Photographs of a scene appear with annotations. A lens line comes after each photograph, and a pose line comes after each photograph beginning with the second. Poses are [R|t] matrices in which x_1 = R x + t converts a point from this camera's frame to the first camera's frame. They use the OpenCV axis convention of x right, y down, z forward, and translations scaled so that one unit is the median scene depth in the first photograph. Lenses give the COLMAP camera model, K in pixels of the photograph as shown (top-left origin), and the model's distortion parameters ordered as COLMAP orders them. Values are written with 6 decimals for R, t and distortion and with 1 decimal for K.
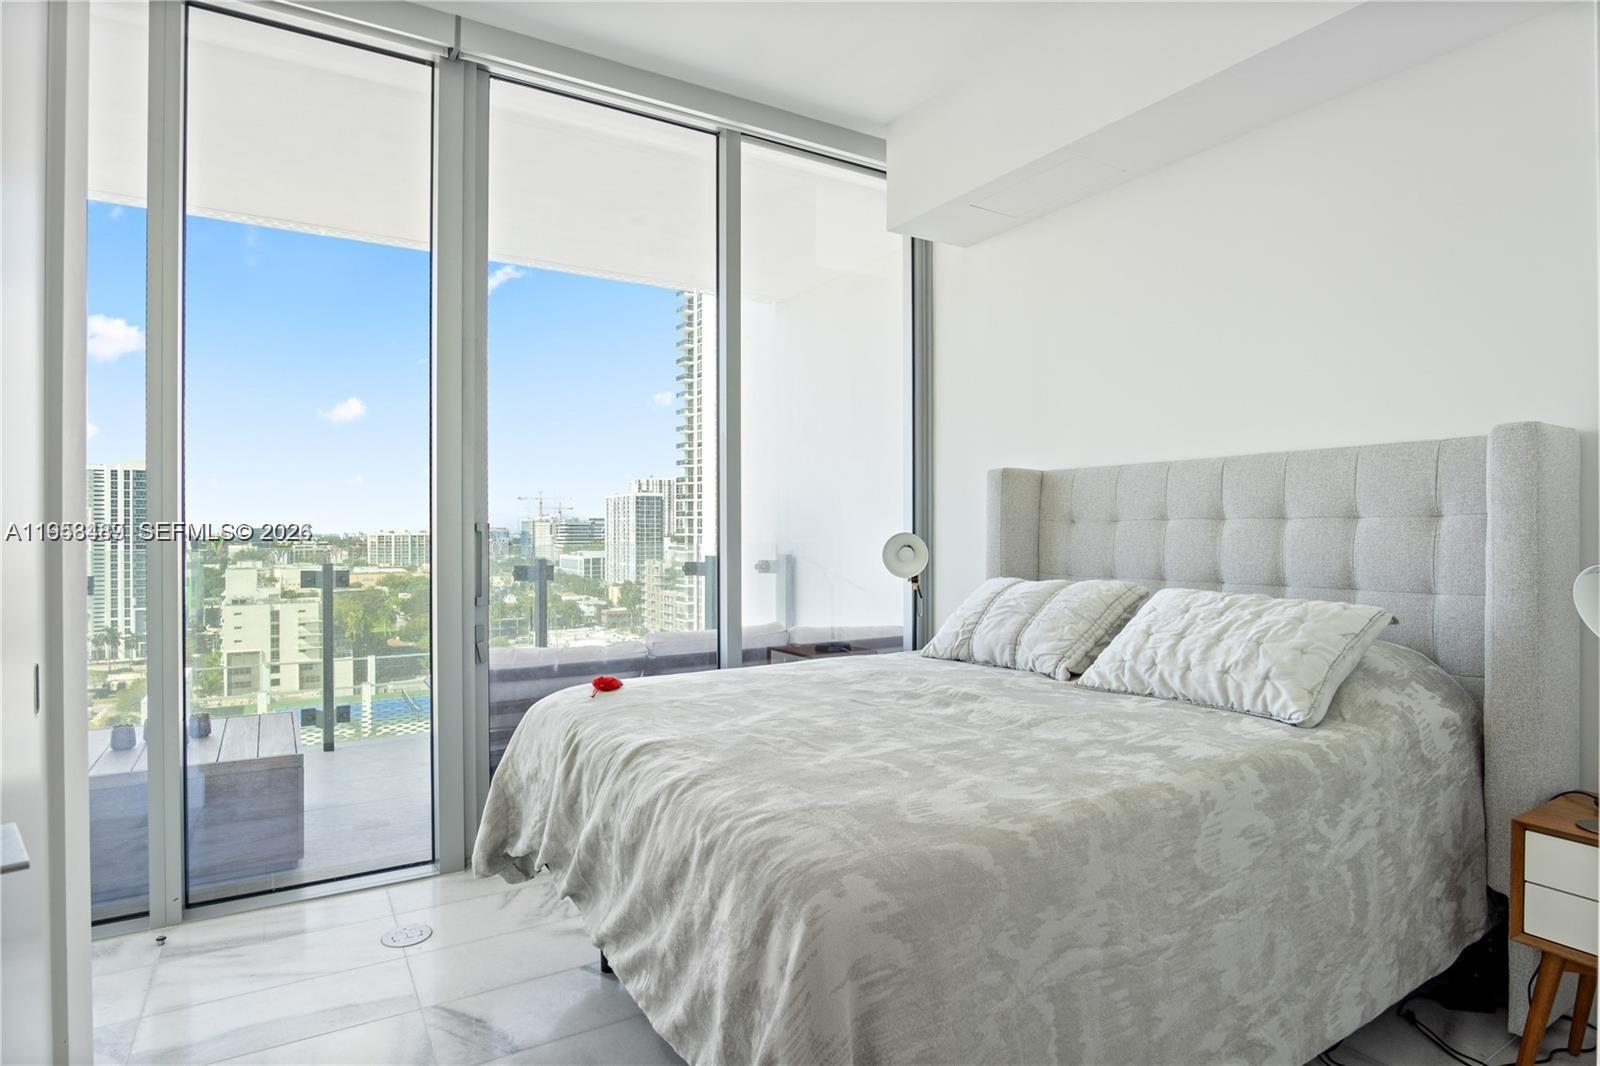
lens RADIAL K [[855.2, 0, 798.3], [0, 855.2, 547.9], [0, 0, 1]] dist [-0.020453, 0.001053]
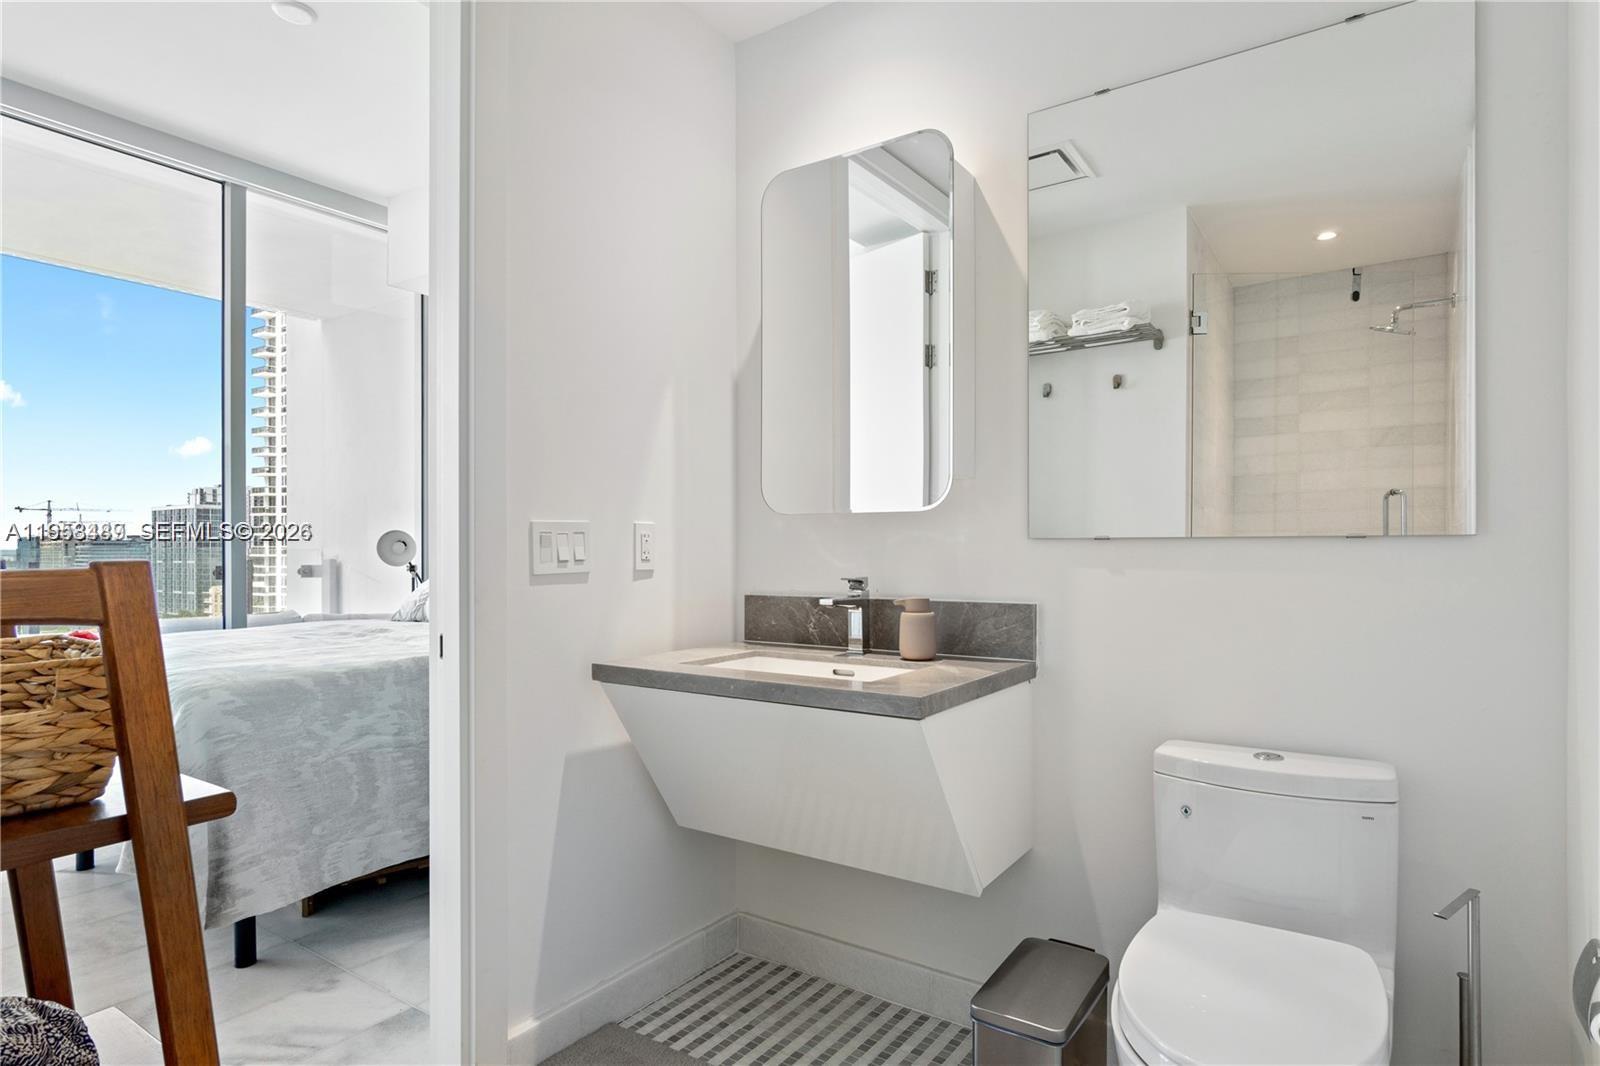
lens RADIAL K [[873.1, 0, 800.7], [0, 873.1, 554.3], [0, 0, 1]] dist [0.000059, 0.000485]
pose [[0.914518, -0.000201, 0.404544, 0.200013], [0.007001, 0.999858, -0.015332, 0.055680], [-0.404484, 0.016853, 0.914390, -0.548420]]
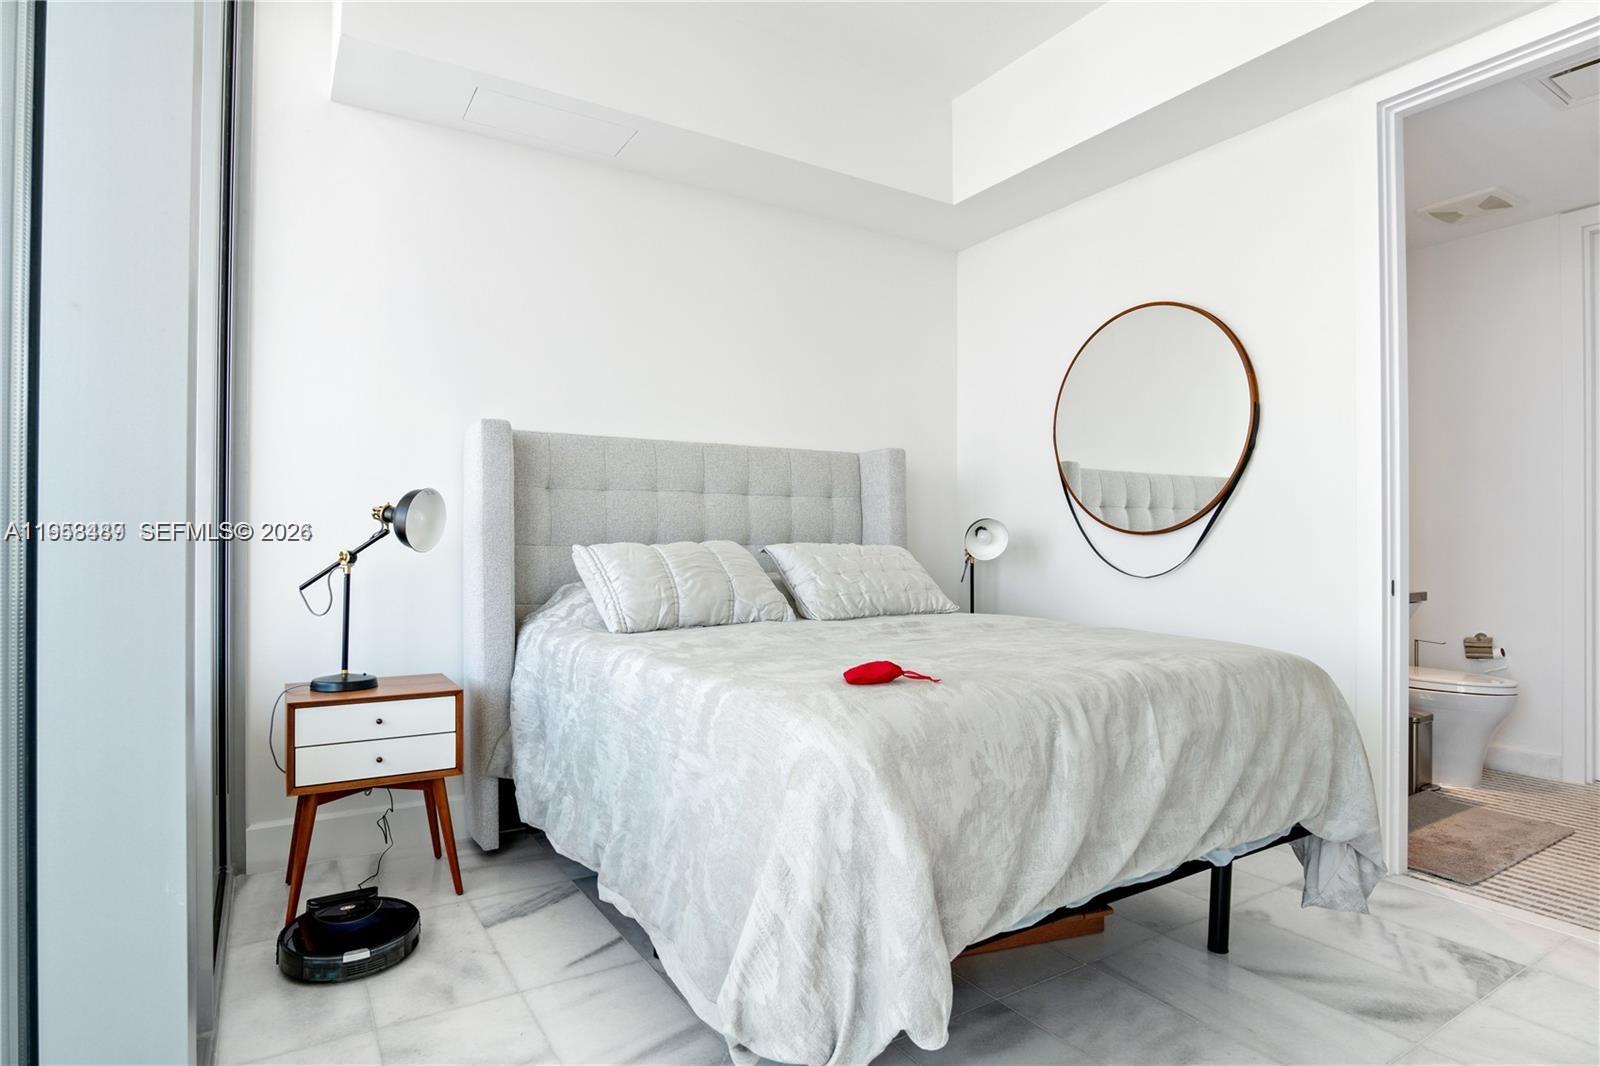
lens RADIAL K [[857.7, 0, 807.7], [0, 857.7, 518.0], [0, 0, 1]] dist [-0.027559, 0.002795]
pose [[-0.013316, 0.002057, 0.999909, -0.853263], [-0.003567, 0.999991, -0.002104, 0.008261], [-0.999905, -0.003595, -0.013309, 0.917872]]
